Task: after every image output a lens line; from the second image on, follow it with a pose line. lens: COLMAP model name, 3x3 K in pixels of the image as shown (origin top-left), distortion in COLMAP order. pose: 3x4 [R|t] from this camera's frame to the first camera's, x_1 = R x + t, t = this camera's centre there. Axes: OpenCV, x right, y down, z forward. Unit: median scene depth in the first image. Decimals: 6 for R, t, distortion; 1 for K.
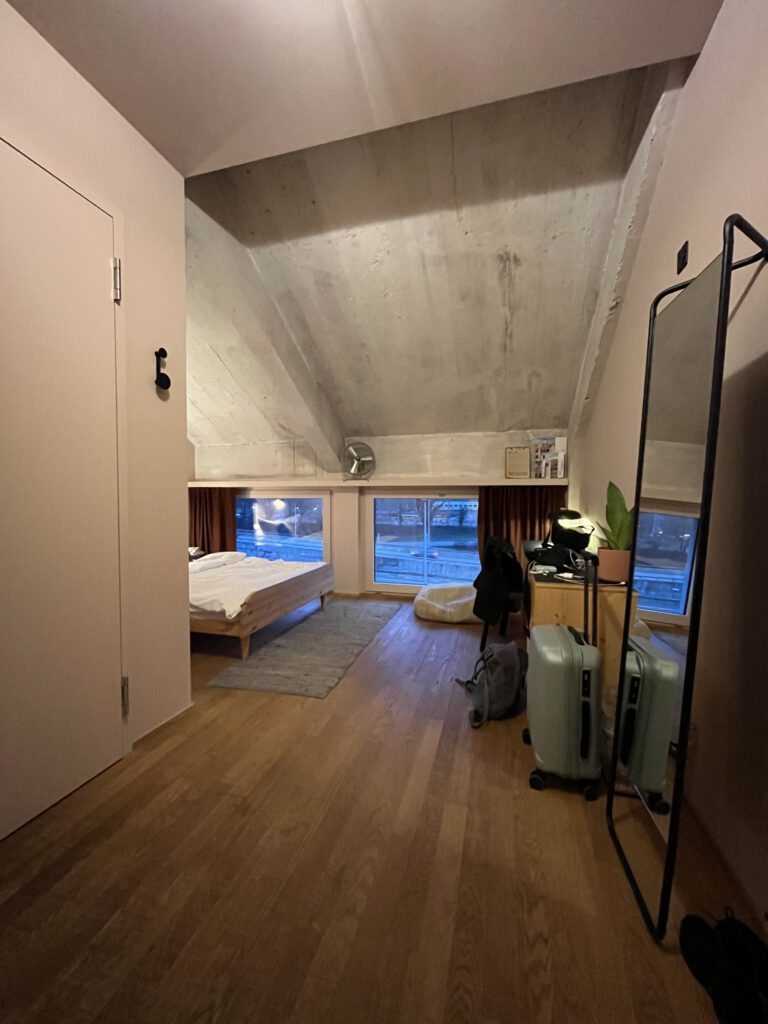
lens RADIAL K [[411.8, 0, 385.3], [0, 411.8, 512.1], [0, 0, 1]] dist [-0.000241, -0.000001]
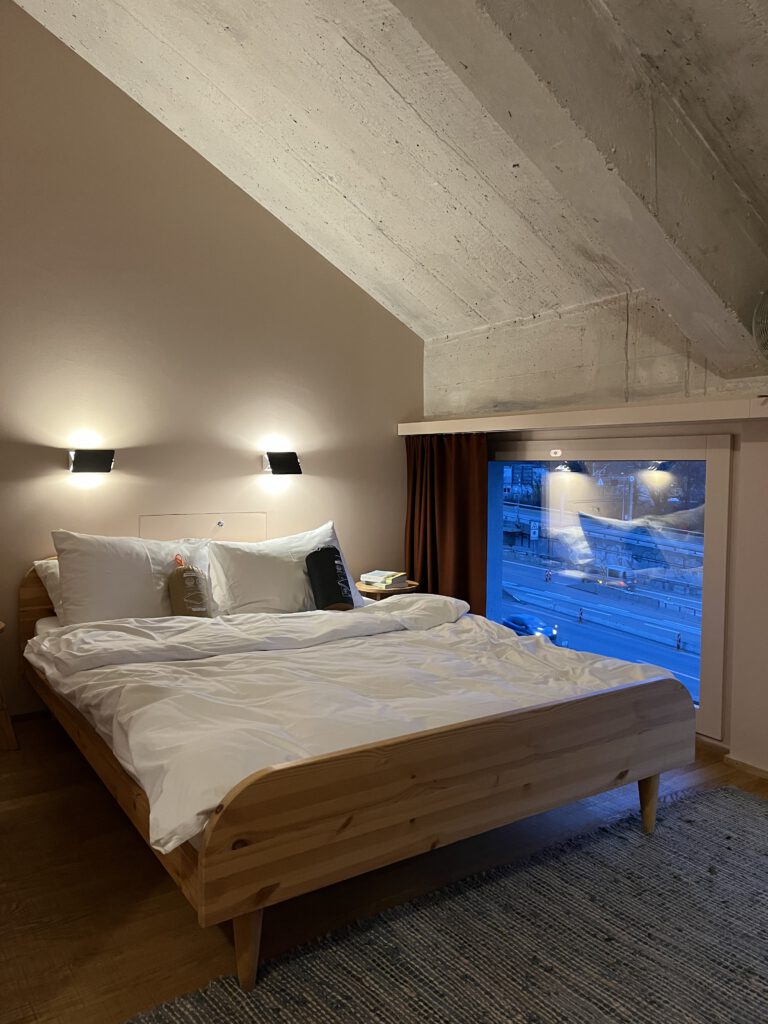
lens RADIAL K [[765.8, 0, 380.1], [0, 765.8, 510.6], [0, 0, 1]] dist [0.016572, -0.012712]
pose [[0.753795, 0.046677, -0.655450, 0.052210], [-0.032138, 0.998899, 0.034176, -0.006454], [0.656324, -0.004697, 0.754465, 0.381549]]
